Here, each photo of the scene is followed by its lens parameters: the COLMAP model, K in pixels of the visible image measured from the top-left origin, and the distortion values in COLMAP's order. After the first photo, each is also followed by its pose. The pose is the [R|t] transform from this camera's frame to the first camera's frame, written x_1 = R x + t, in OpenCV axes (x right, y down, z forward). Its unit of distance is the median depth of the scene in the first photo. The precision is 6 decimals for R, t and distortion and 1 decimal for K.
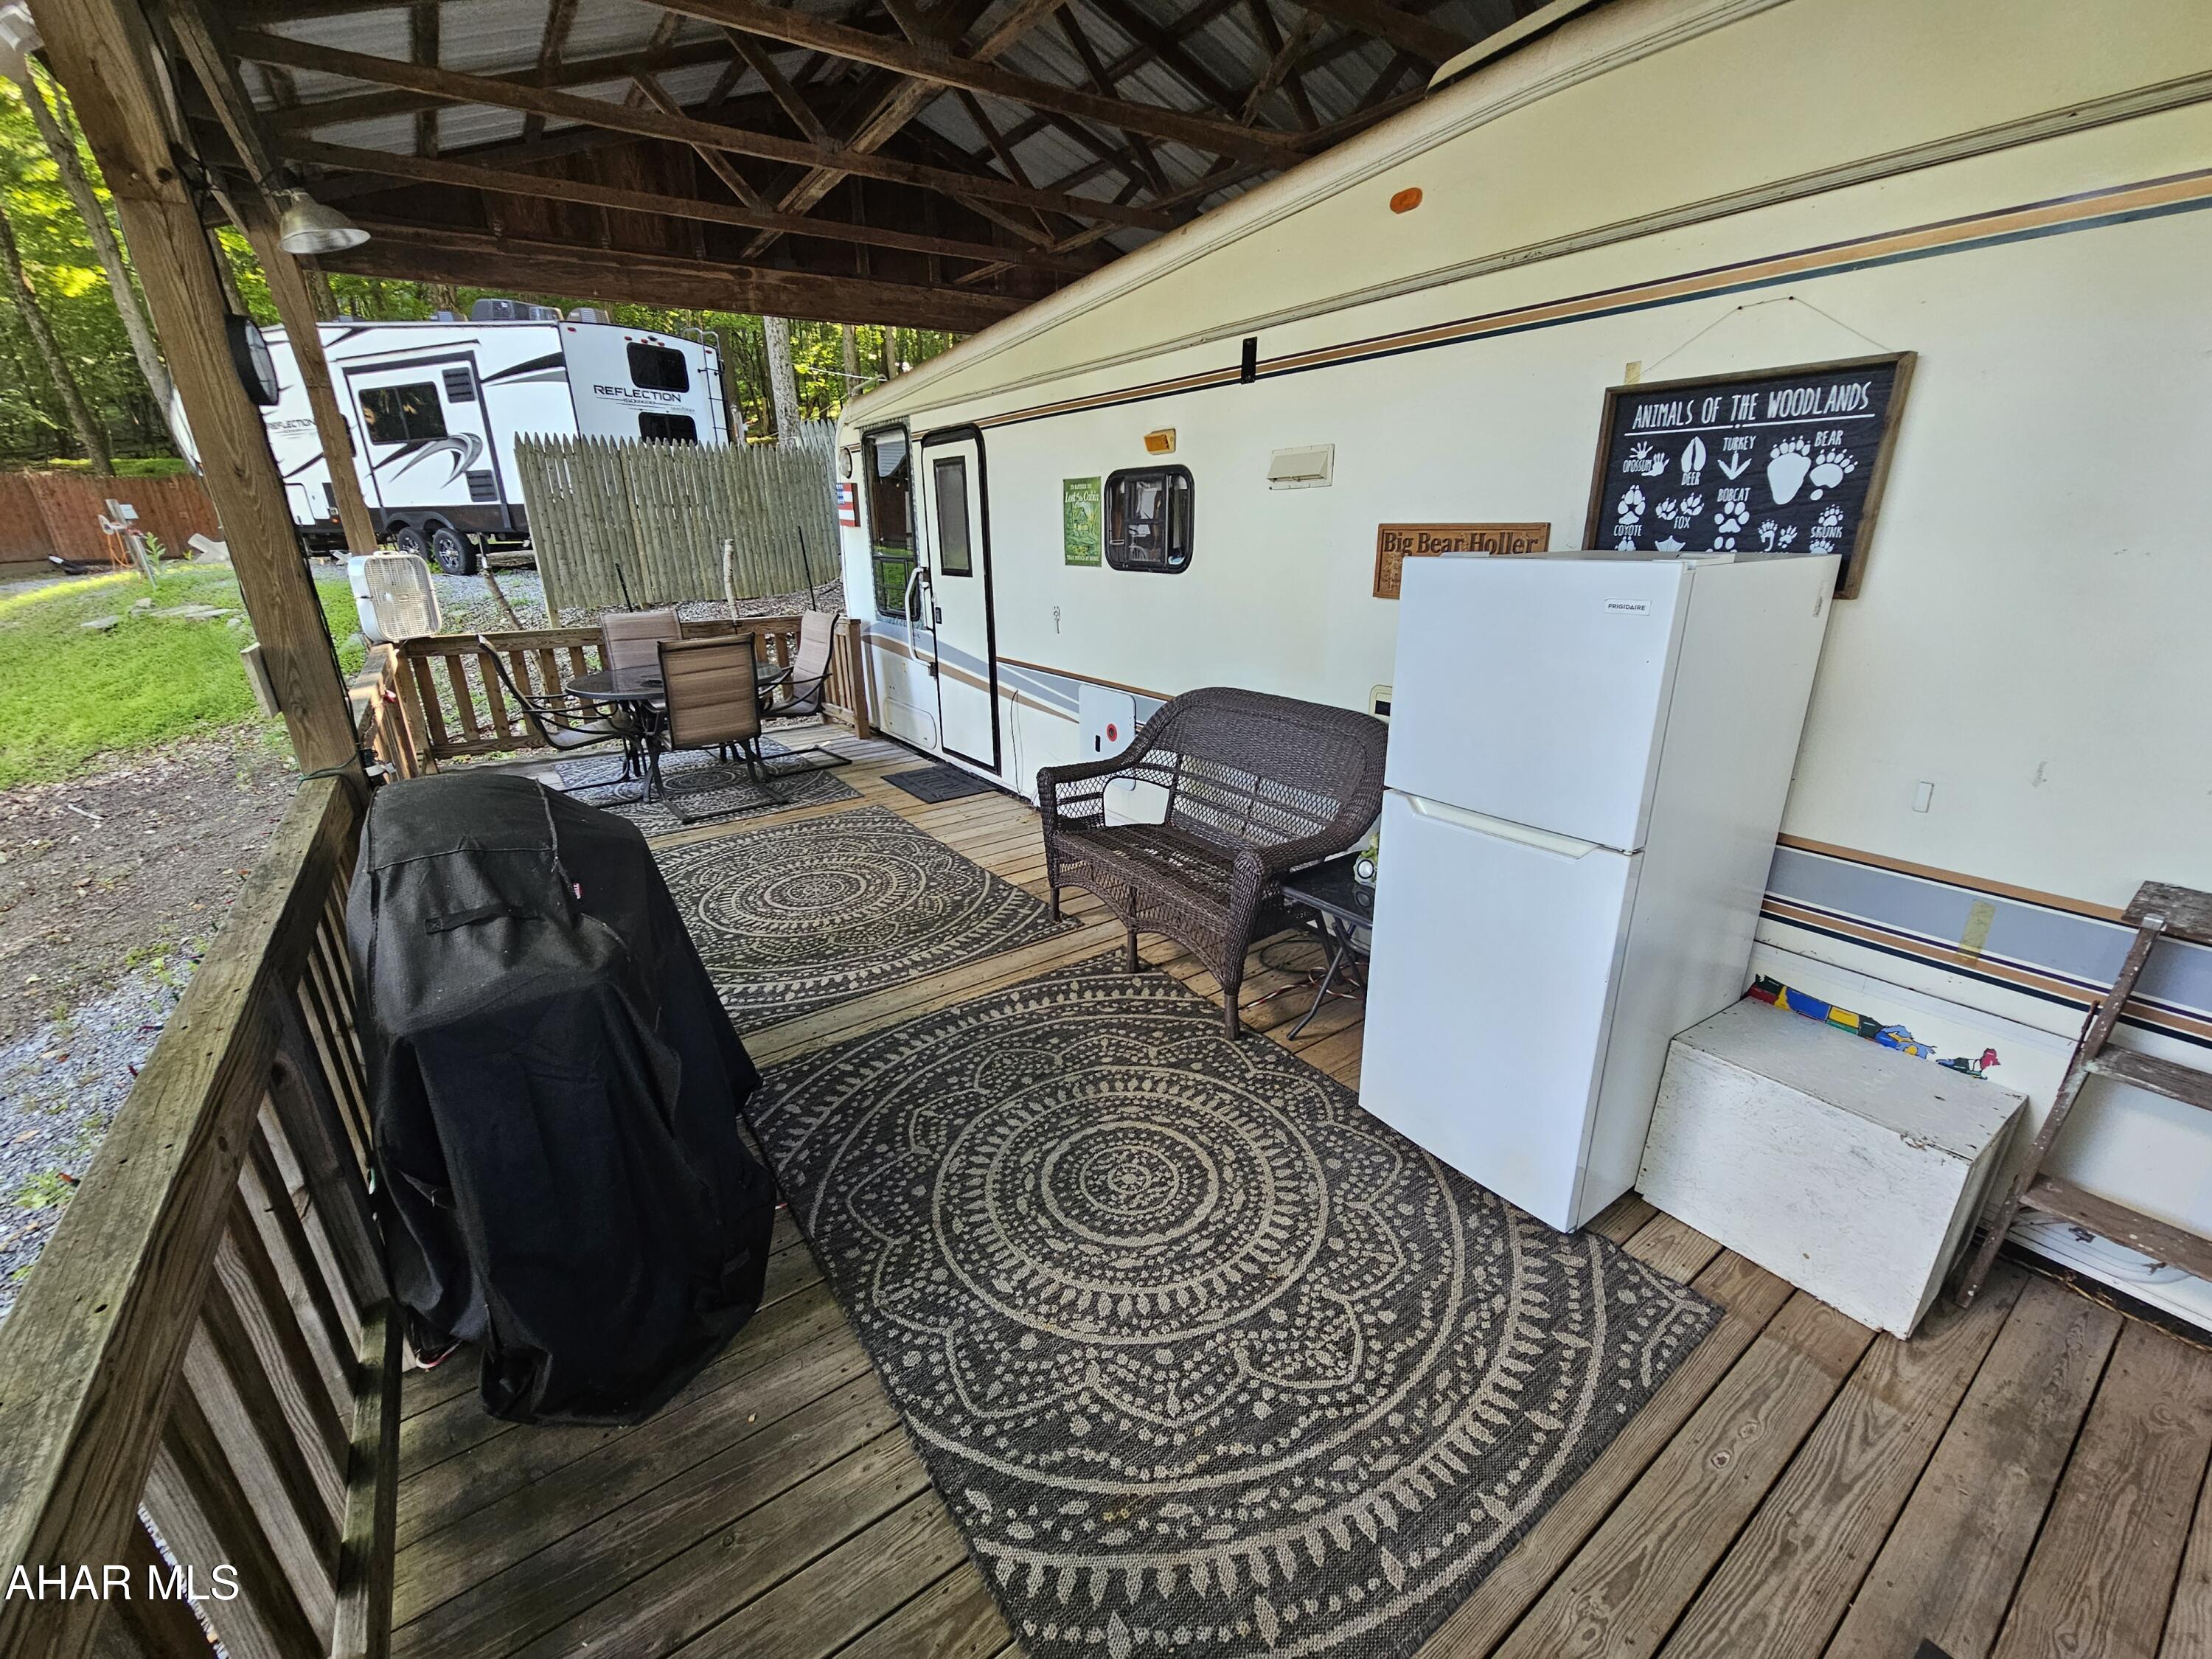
lens RADIAL K [[906.6, 0, 1110.0], [0, 906.6, 829.6], [0, 0, 1]] dist [-0.001380, -0.001239]
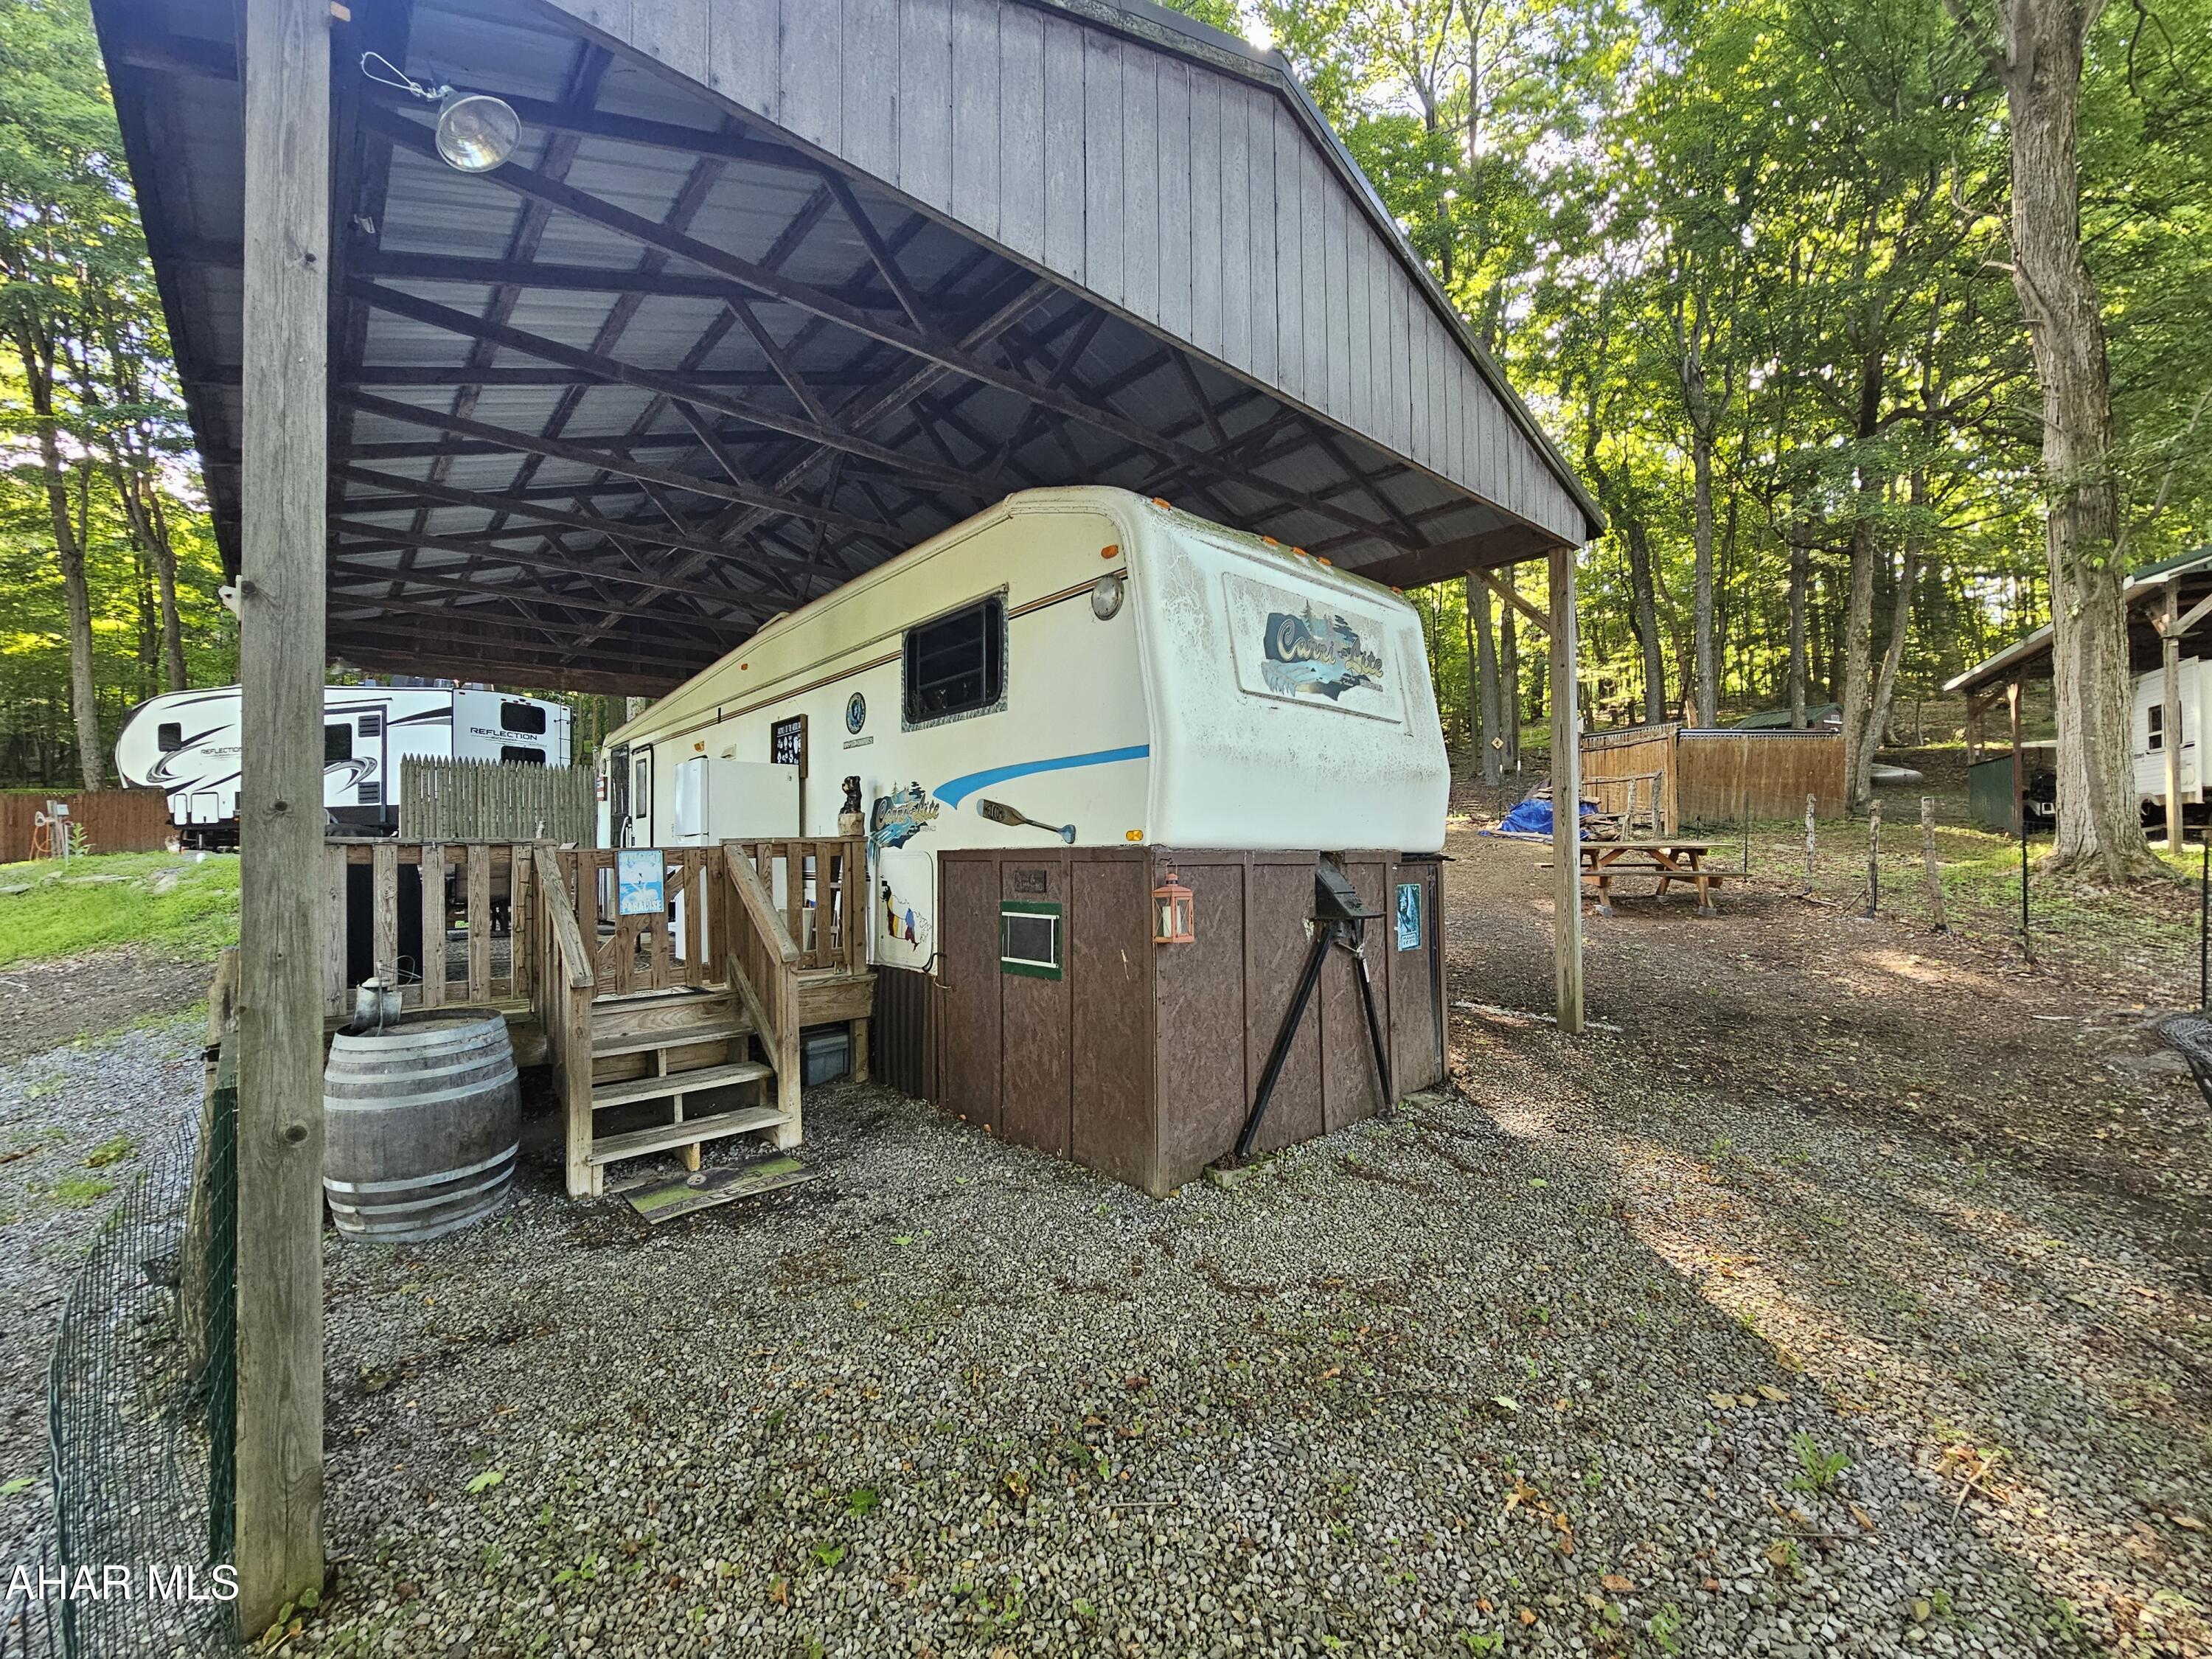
lens RADIAL K [[906.6, 0, 1117.8], [0, 906.6, 830.6], [0, 0, 1]] dist [-0.001380, -0.001239]
pose [[0.992593, 0.005244, 0.121371, 0.285304], [0.038133, 0.935125, -0.352259, 0.216262], [-0.115344, 0.354278, 0.927999, -0.411395]]
